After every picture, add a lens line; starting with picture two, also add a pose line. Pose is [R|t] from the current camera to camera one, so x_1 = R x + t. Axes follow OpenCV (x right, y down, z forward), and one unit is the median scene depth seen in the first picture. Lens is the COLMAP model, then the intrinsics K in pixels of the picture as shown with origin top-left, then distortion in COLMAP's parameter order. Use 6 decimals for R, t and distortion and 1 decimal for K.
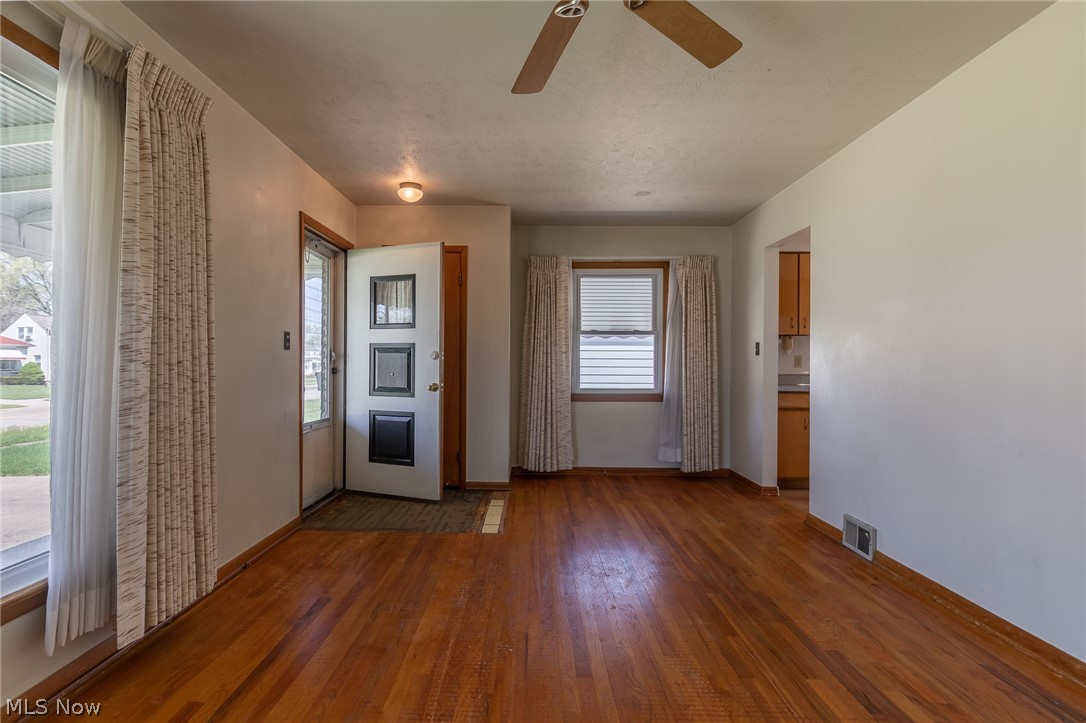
lens RADIAL K [[545.7, 0, 527.7], [0, 545.7, 364.3], [0, 0, 1]] dist [-0.005104, 0.000120]
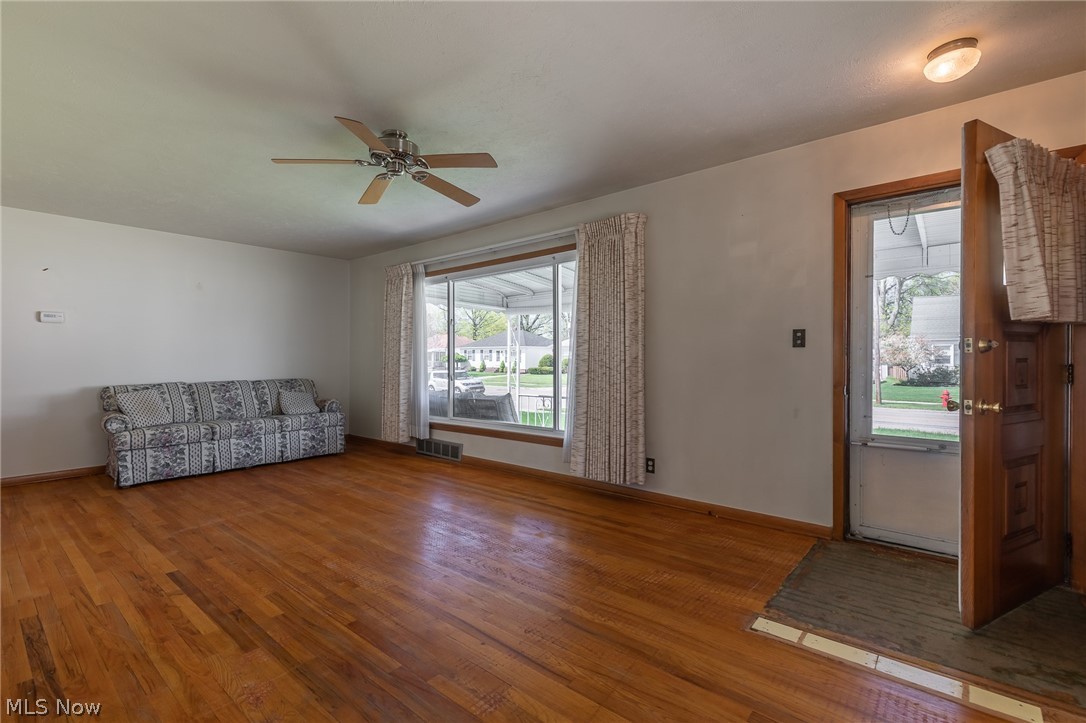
lens RADIAL K [[489.5, 0, 539.3], [0, 489.5, 361.9], [0, 0, 1]] dist [0.004238, -0.001307]
pose [[-0.640952, -0.000660, -0.767581, 0.452738], [-0.004861, 0.999983, 0.003198, -0.000509], [0.767566, 0.005781, -0.640944, 0.981663]]
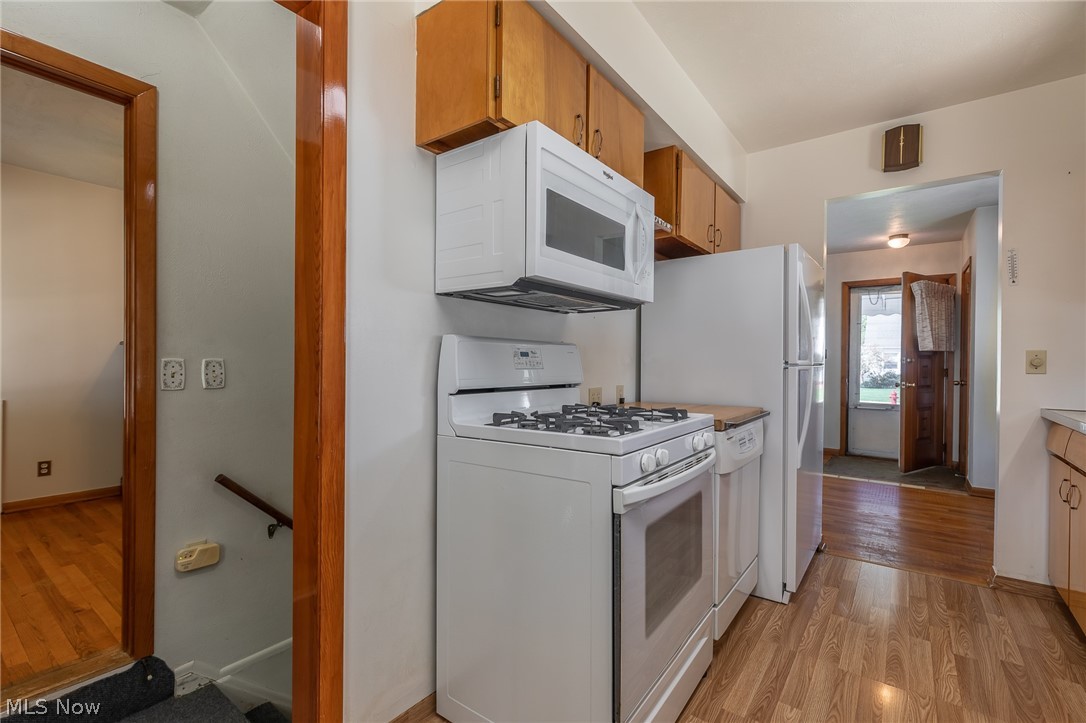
lens RADIAL K [[489.5, 0, 542.0], [0, 489.5, 360.9], [0, 0, 1]] dist [0.004238, -0.001307]
pose [[-0.585895, -0.011107, -0.810311, 1.280526], [-0.016373, 0.999864, -0.001867, 0.000750], [0.810221, 0.012174, -0.585998, 0.982346]]
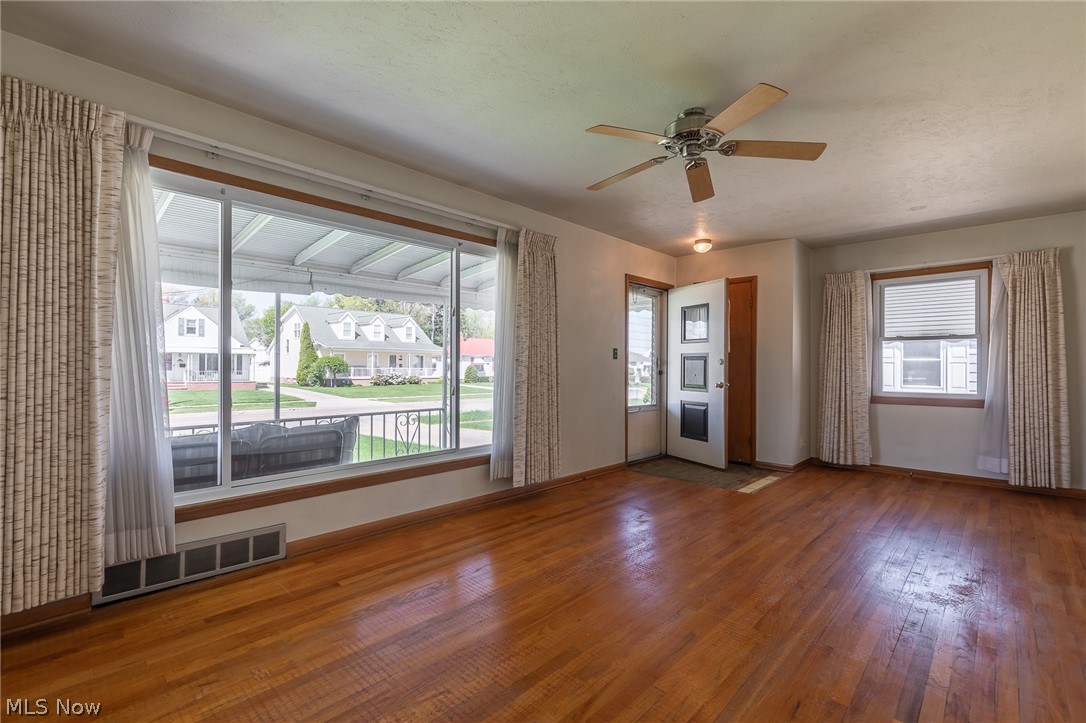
lens RADIAL K [[489.5, 0, 538.0], [0, 489.5, 363.4], [0, 0, 1]] dist [0.004238, -0.001307]
pose [[0.732188, -0.005397, -0.681081, 0.327363], [-0.003602, 0.999924, -0.011796, 0.003864], [0.681093, 0.011090, 0.732113, -0.207357]]
